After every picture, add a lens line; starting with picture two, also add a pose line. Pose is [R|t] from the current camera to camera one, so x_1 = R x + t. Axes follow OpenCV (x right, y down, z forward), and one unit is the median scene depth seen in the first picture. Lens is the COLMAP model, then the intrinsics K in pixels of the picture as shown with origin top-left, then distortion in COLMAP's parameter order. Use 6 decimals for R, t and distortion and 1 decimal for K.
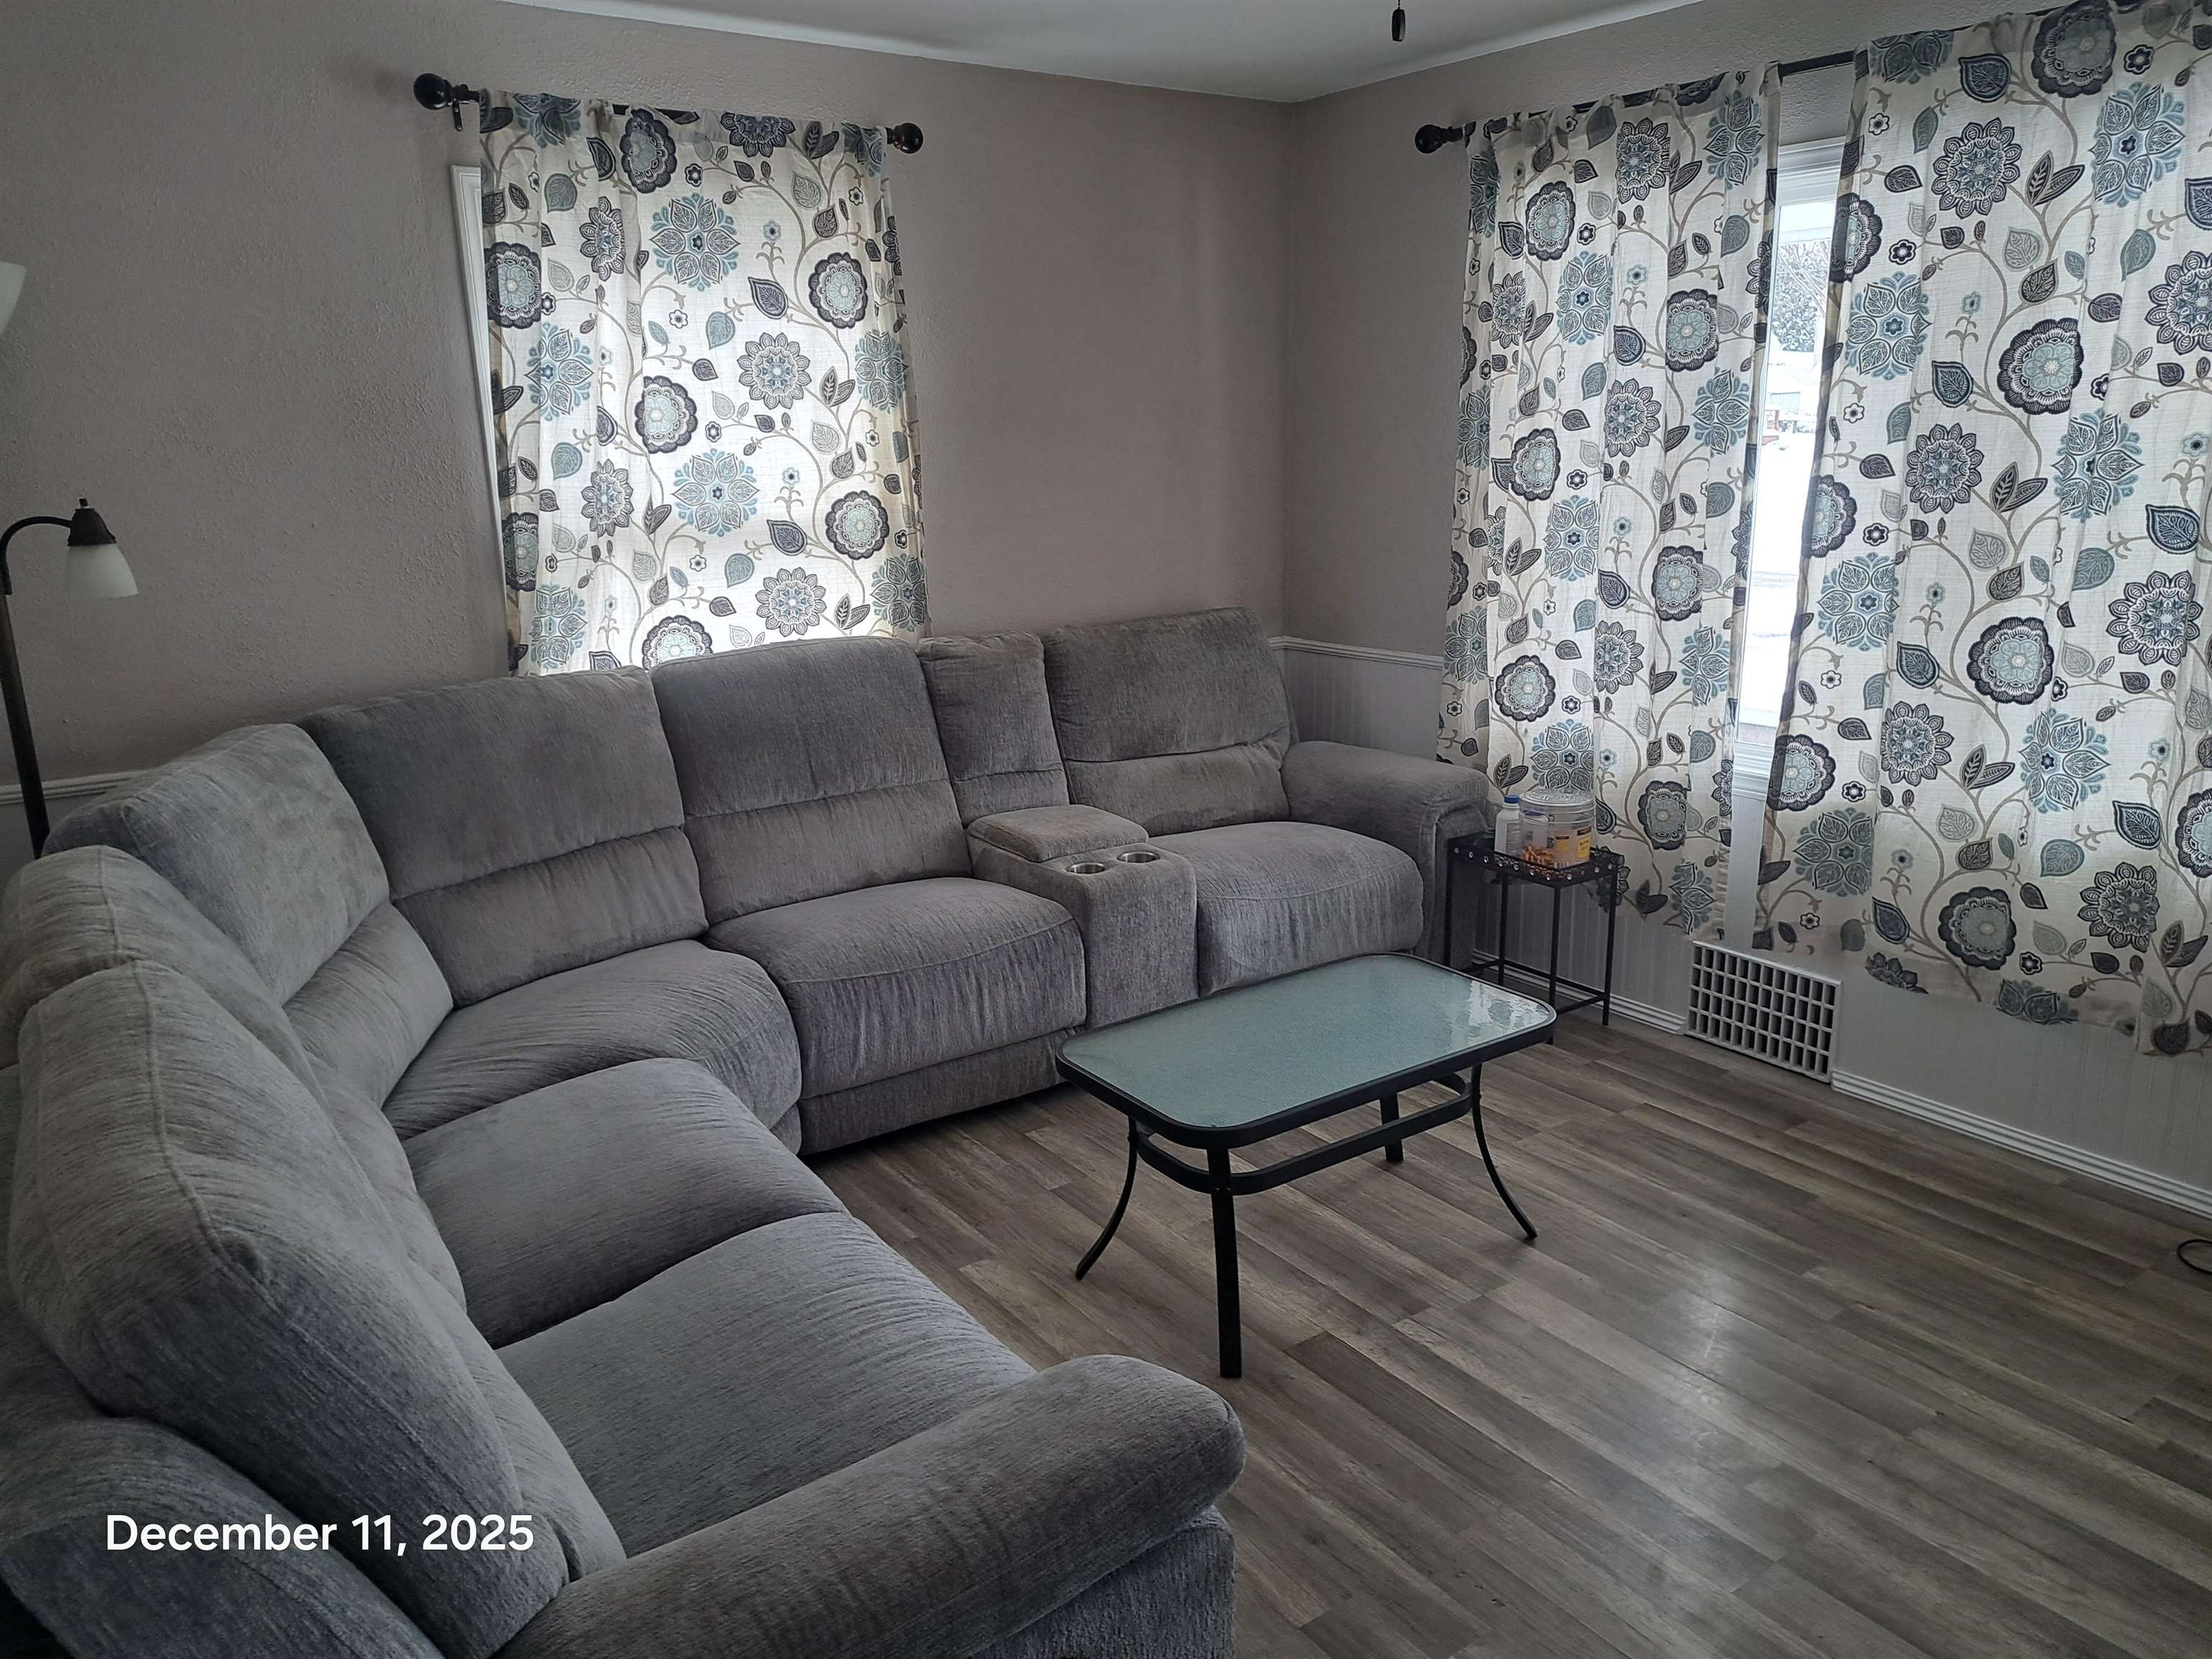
lens RADIAL K [[1574.8, 0, 1090.0], [0, 1574.8, 828.3], [0, 0, 1]] dist [0.081508, -0.089528]
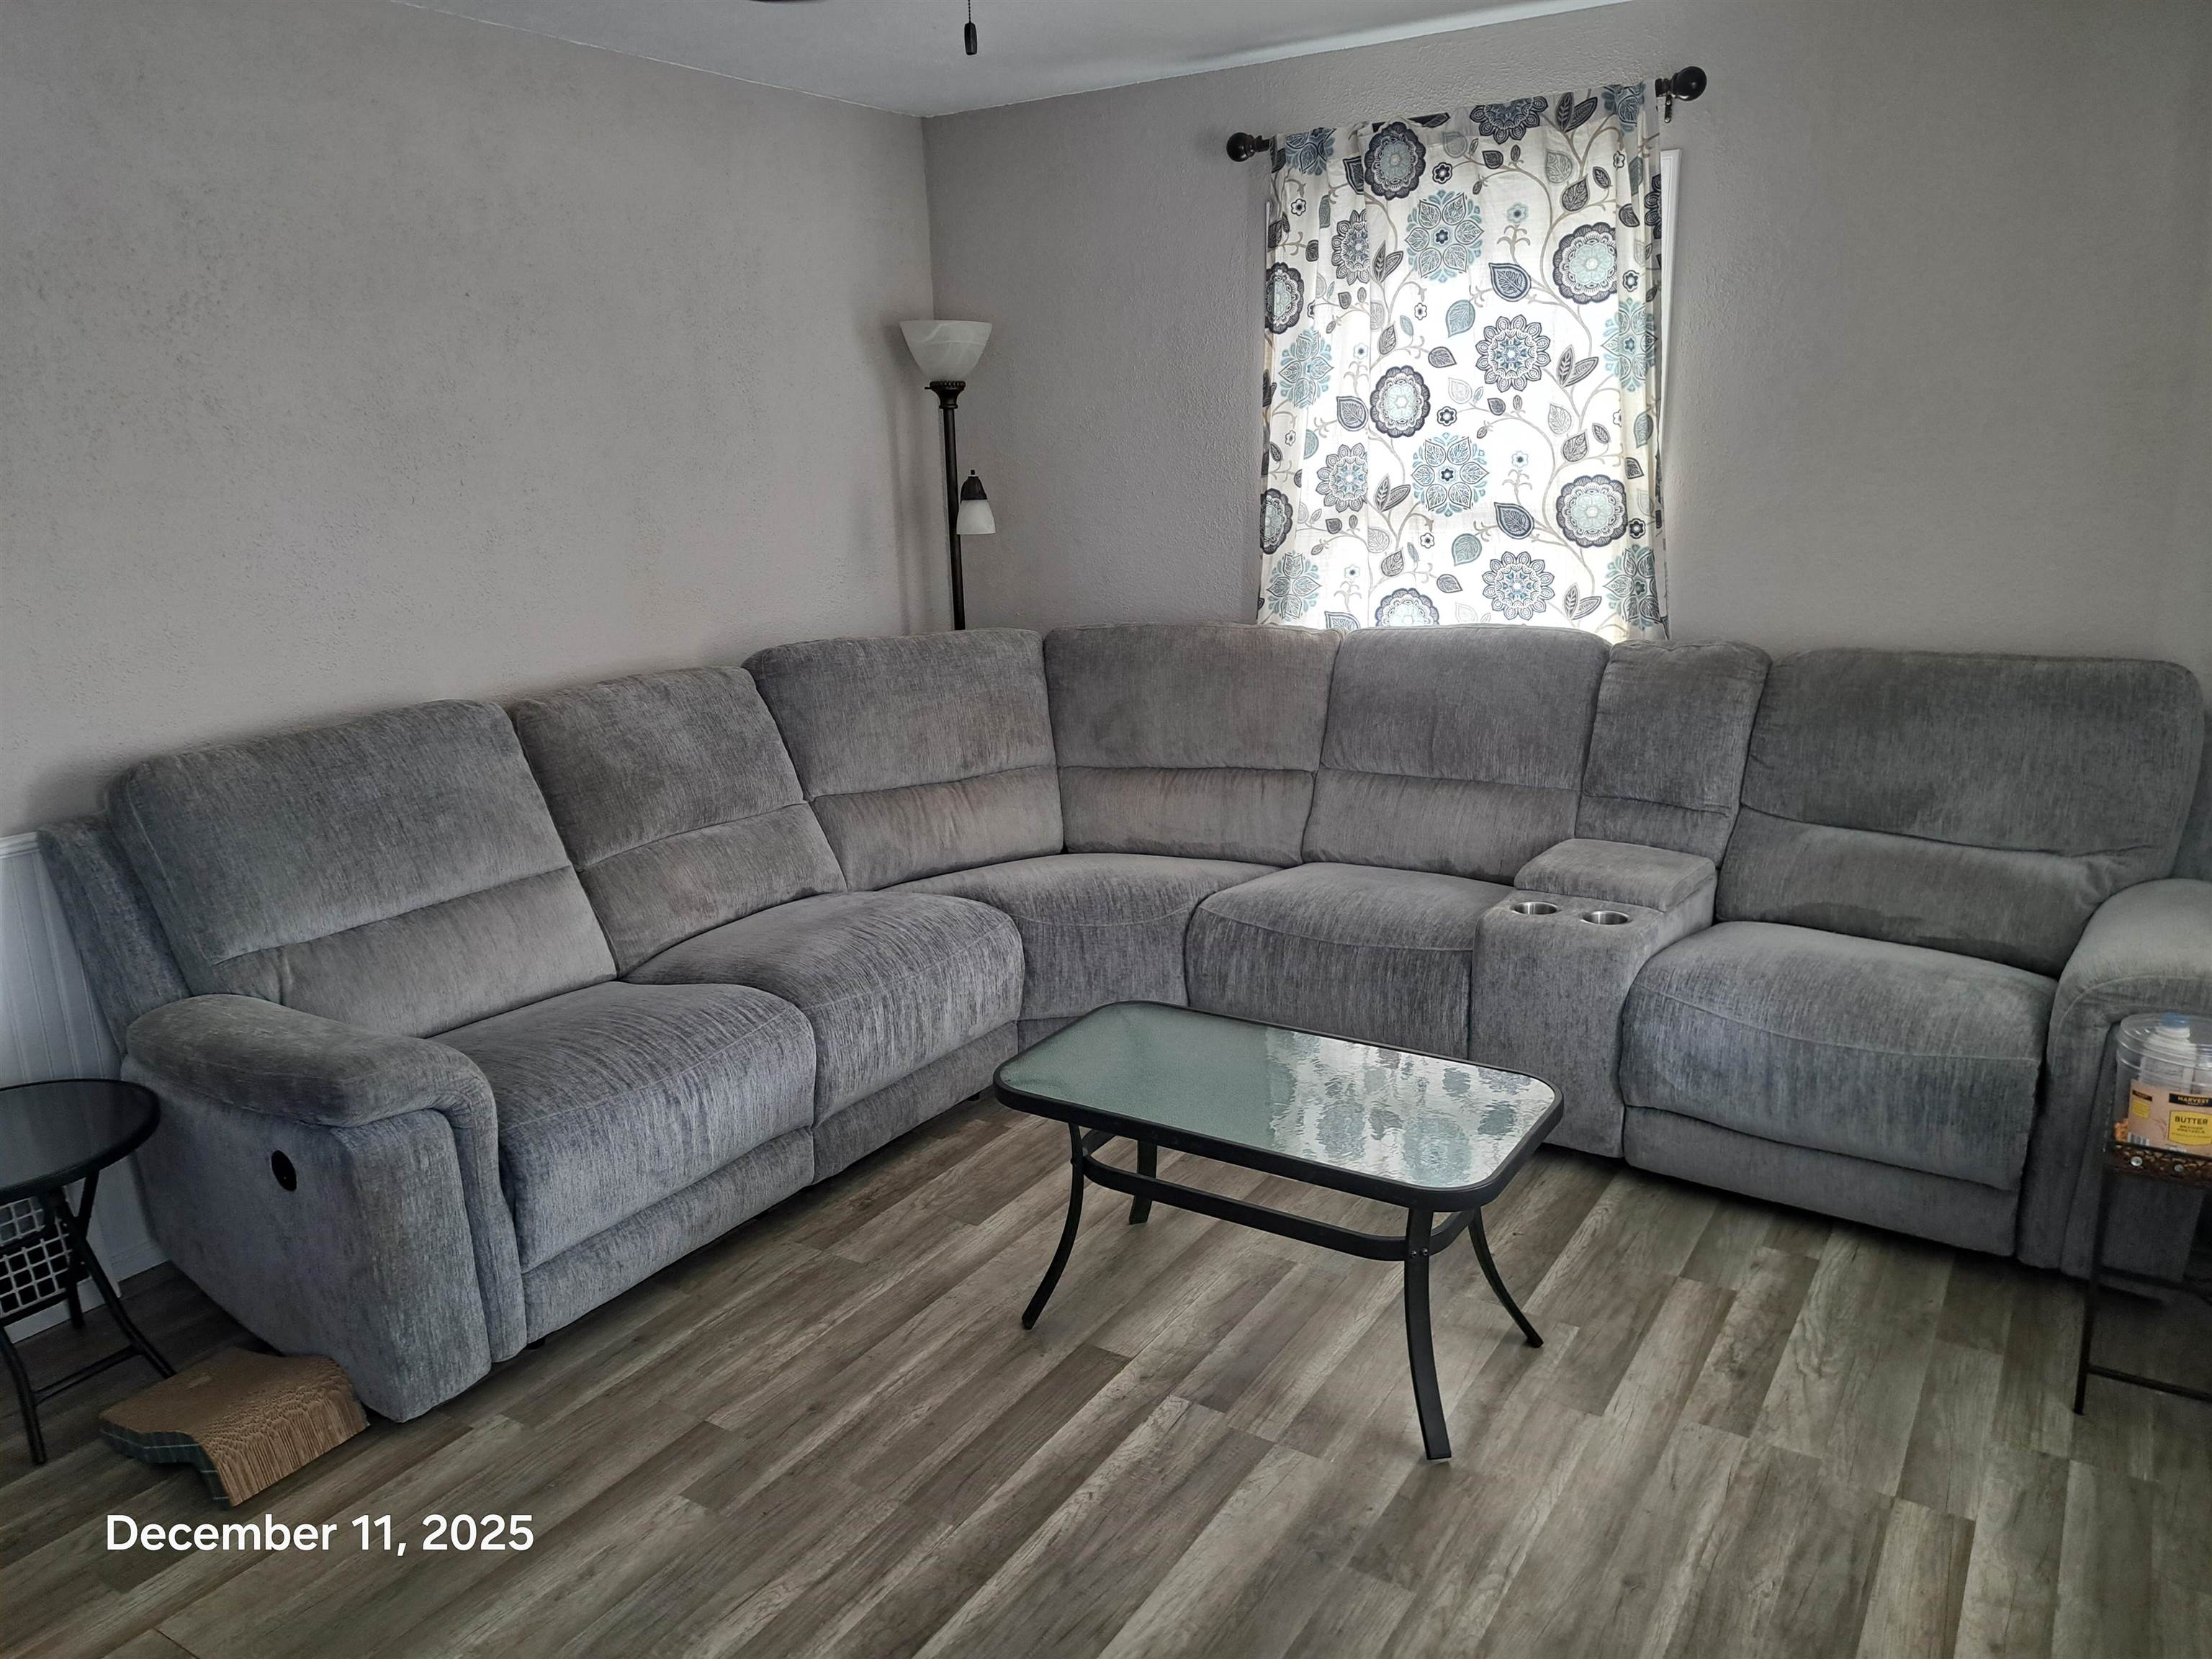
lens RADIAL K [[1574.8, 0, 1096.7], [0, 1574.8, 830.2], [0, 0, 1]] dist [0.081508, -0.089528]
pose [[0.397074, 0.229023, -0.888752, 0.657415], [-0.205704, 0.965937, 0.157009, -0.101114], [0.894437, 0.120476, 0.430659, 0.368796]]
